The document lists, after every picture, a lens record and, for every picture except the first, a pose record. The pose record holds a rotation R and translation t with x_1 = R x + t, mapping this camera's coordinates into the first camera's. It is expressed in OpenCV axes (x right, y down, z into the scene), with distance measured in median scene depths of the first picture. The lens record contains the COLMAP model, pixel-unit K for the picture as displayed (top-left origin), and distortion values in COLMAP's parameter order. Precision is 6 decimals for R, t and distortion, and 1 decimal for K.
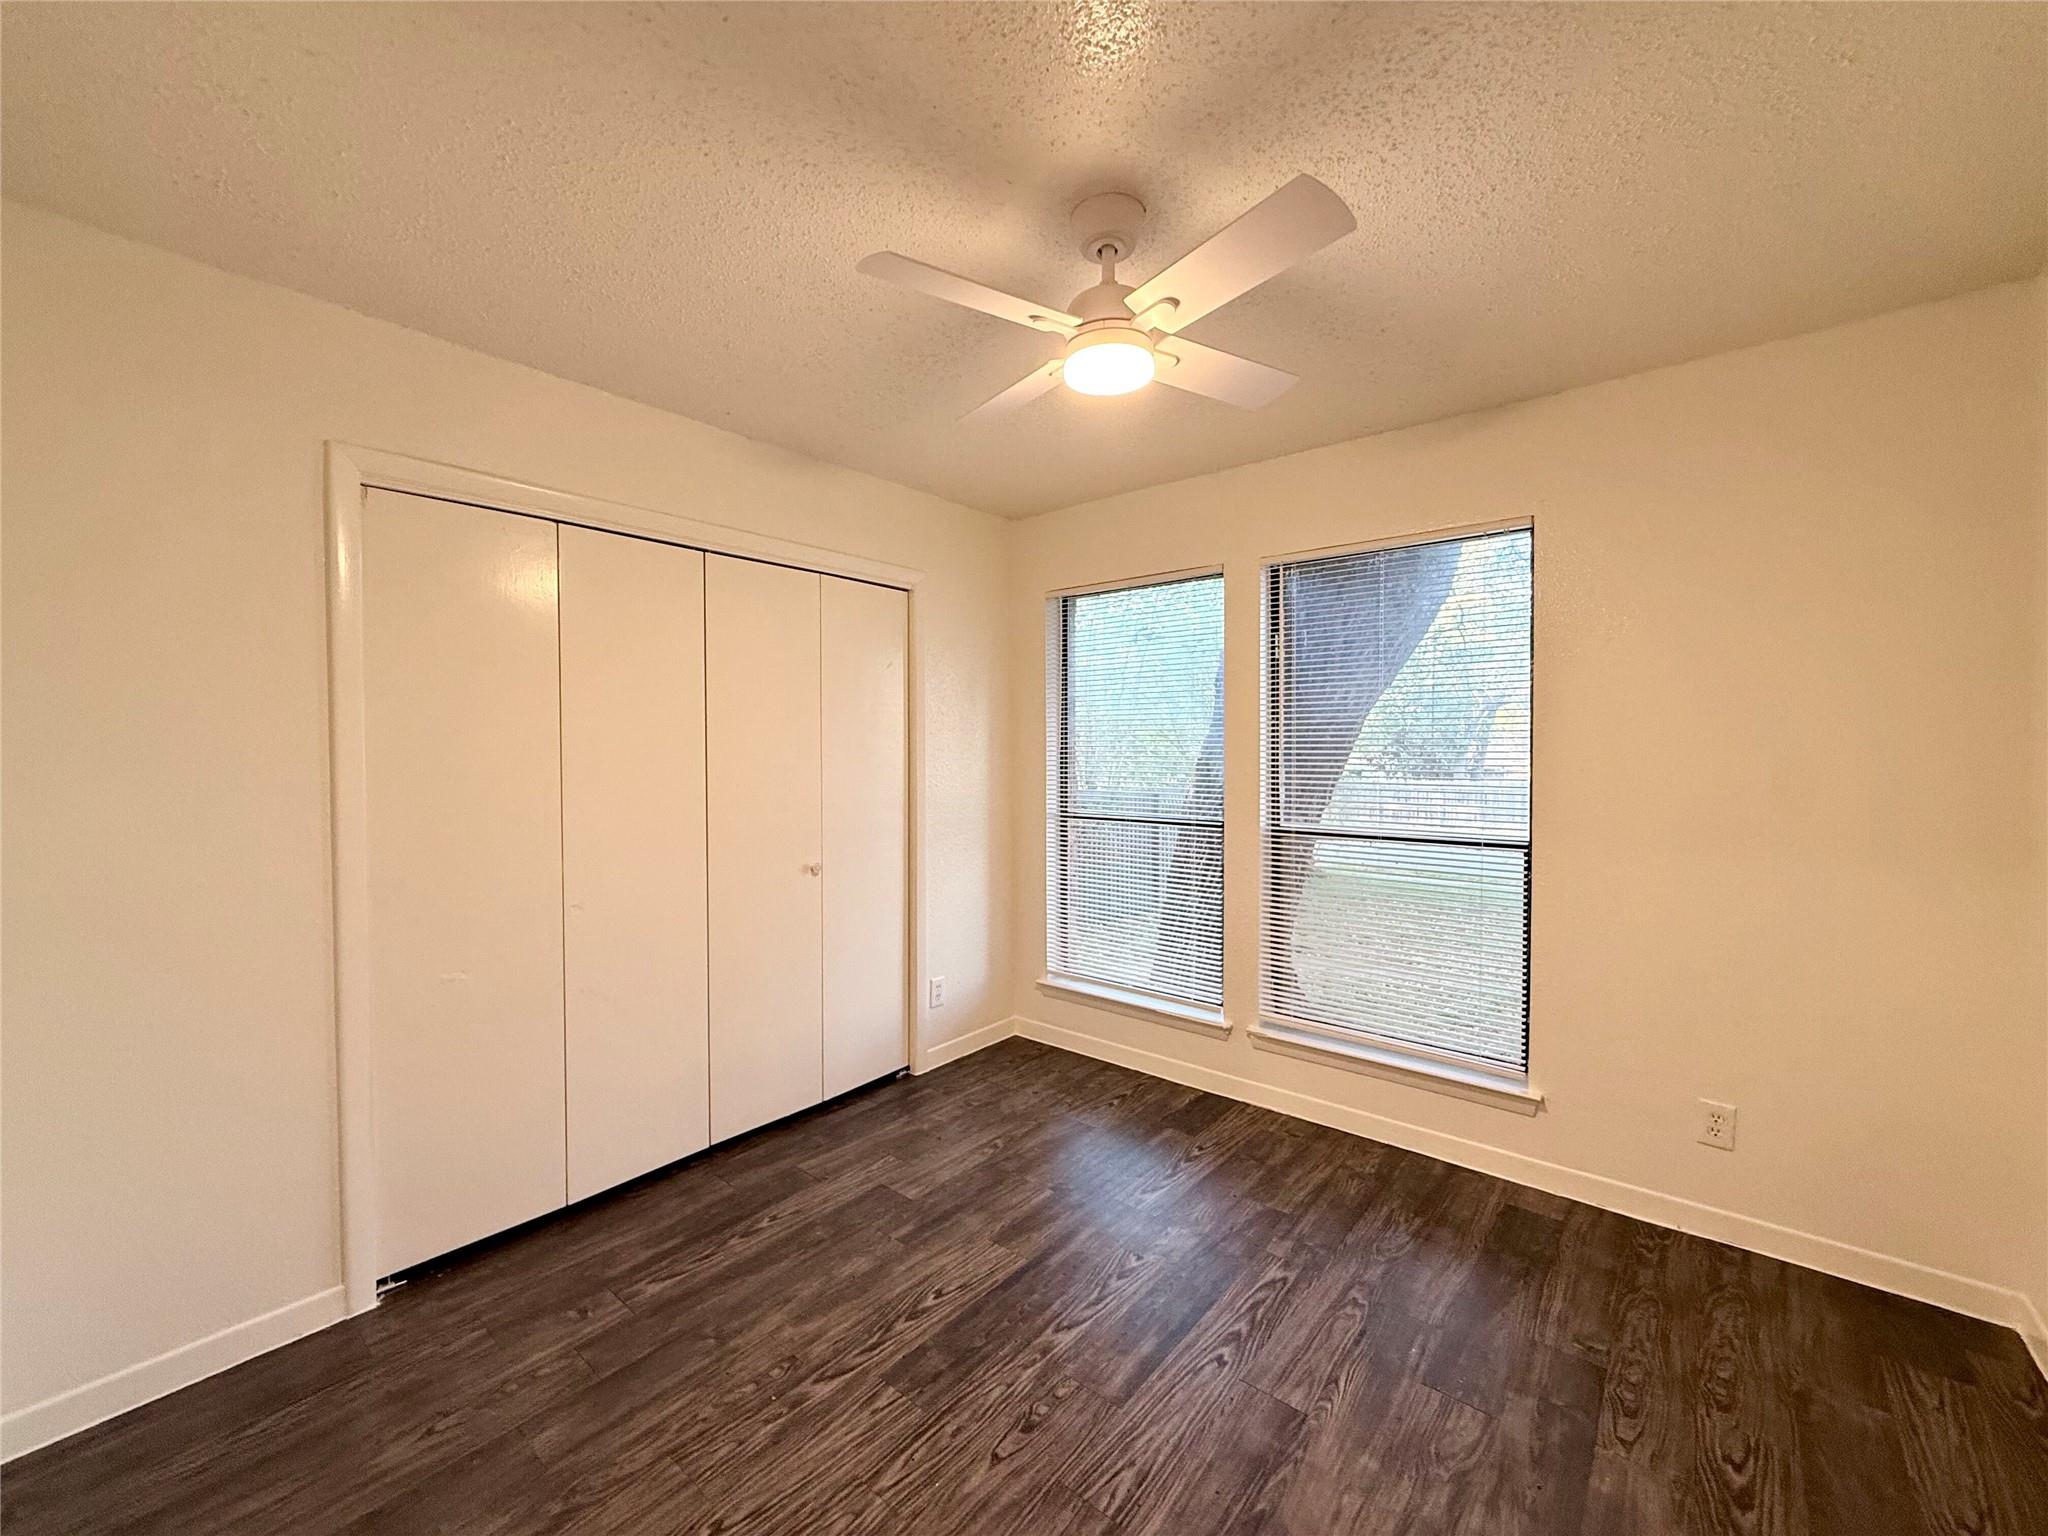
lens RADIAL K [[815.3, 0, 1020.3], [0, 815.3, 764.1], [0, 0, 1]] dist [0.002475, -0.000314]
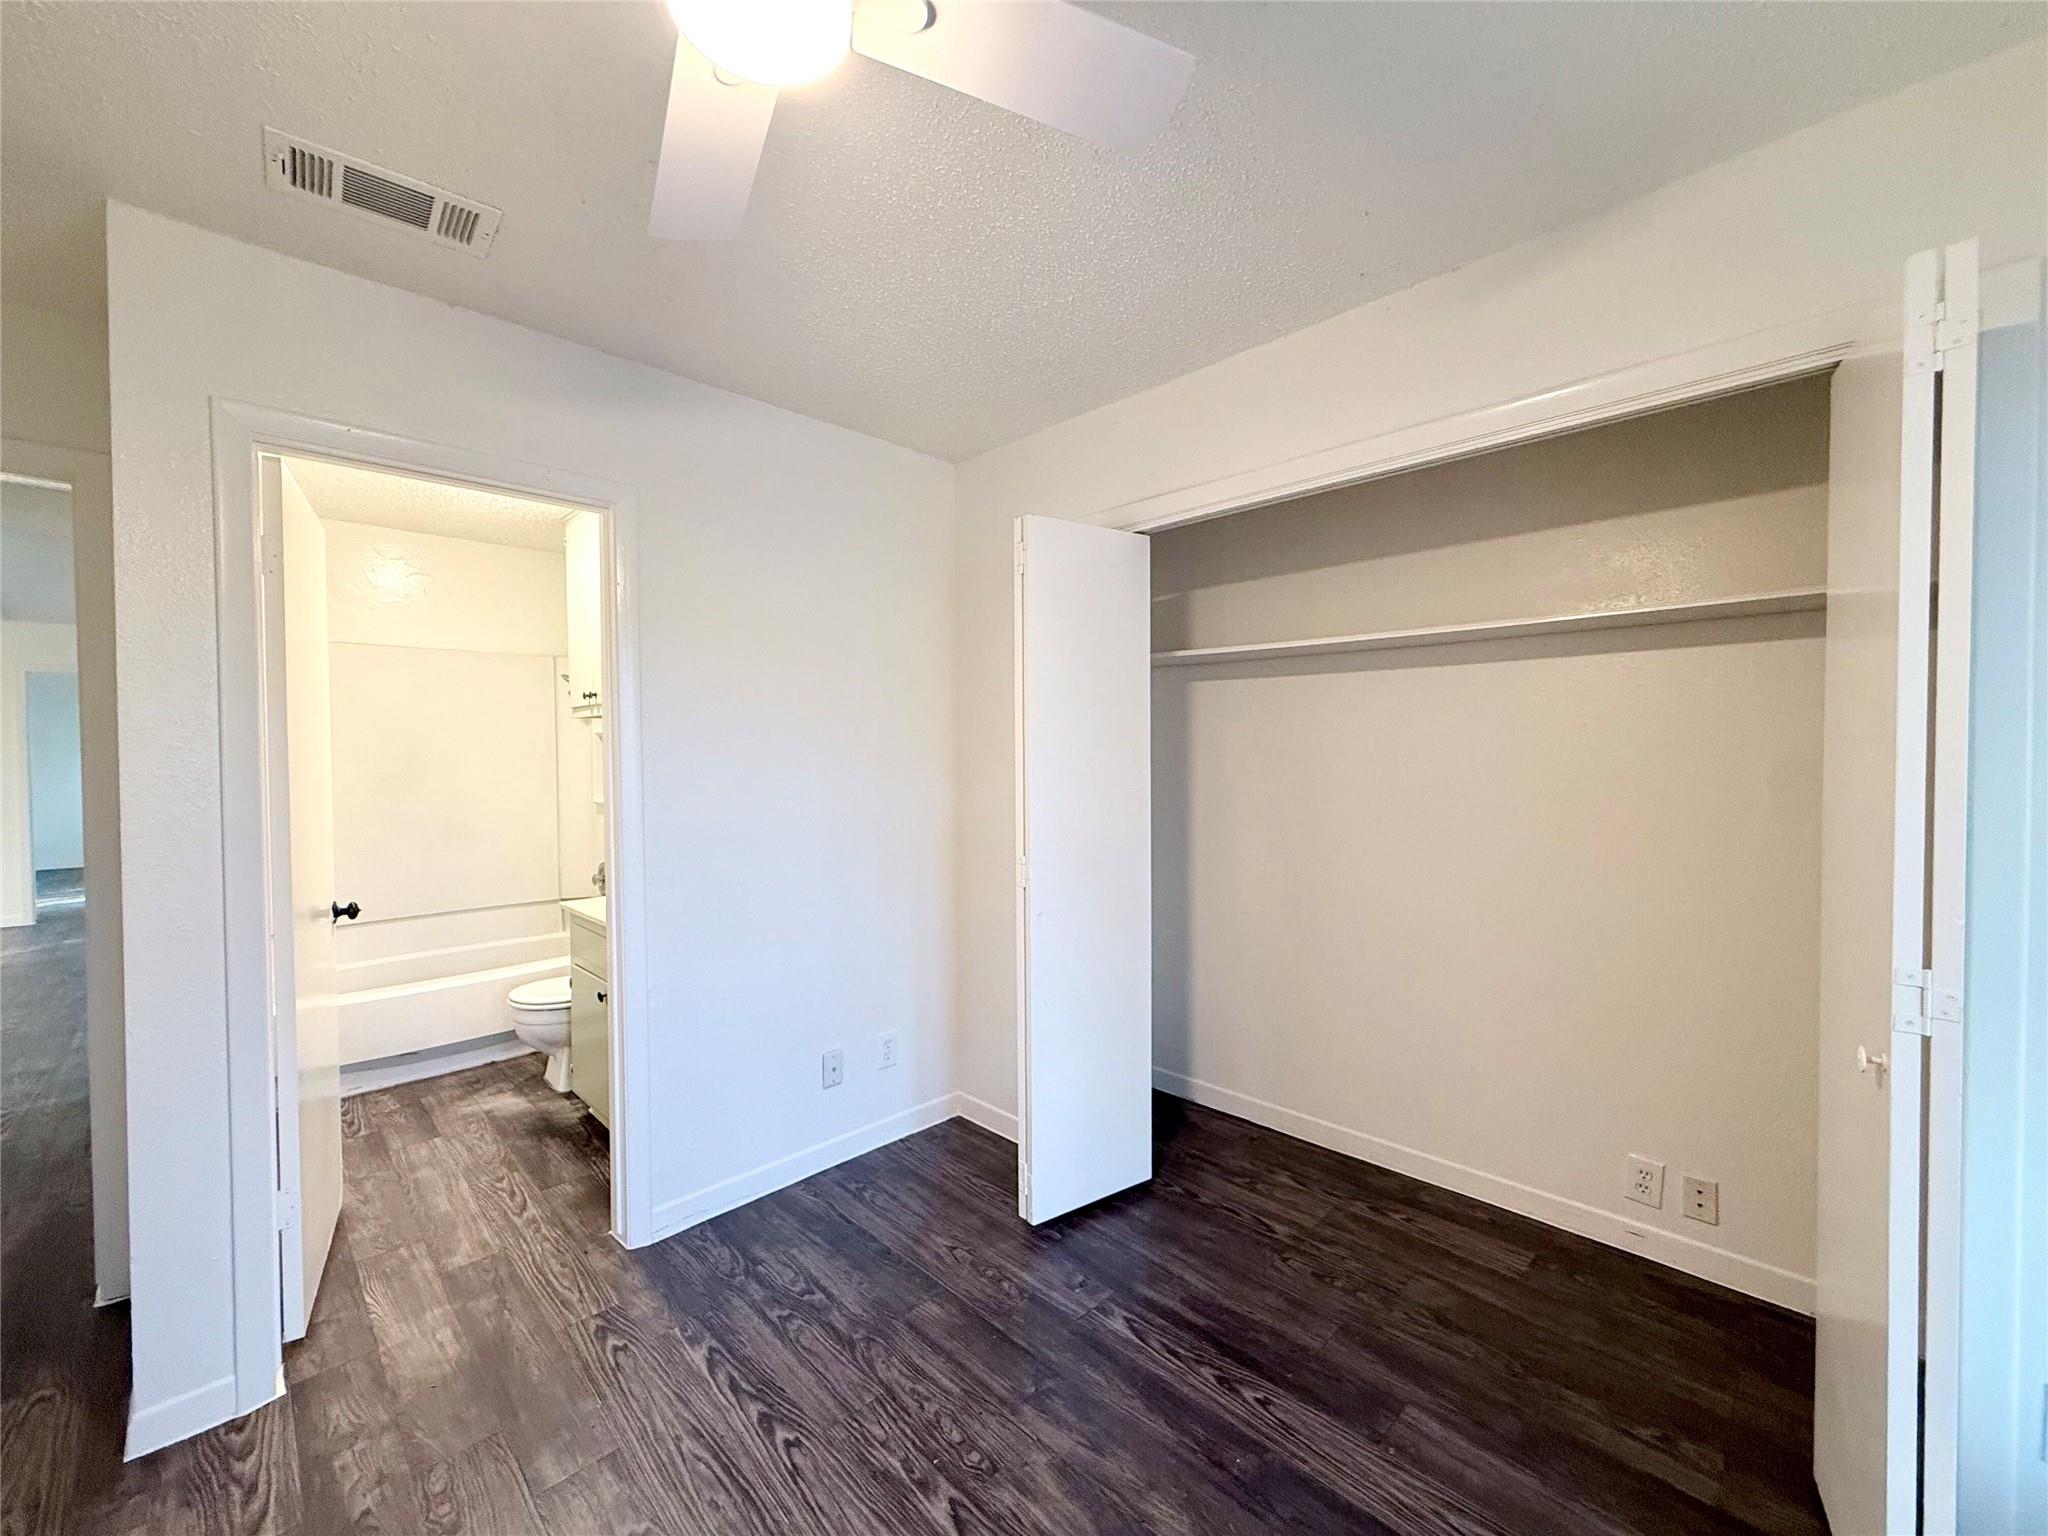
lens RADIAL K [[815.3, 0, 1029.1], [0, 815.3, 761.9], [0, 0, 1]] dist [0.002475, -0.000314]
pose [[-0.091732, 0.015391, -0.995665, 0.525426], [-0.010713, 0.999807, 0.016442, -0.023303], [0.995726, 0.012175, -0.091549, 1.049176]]
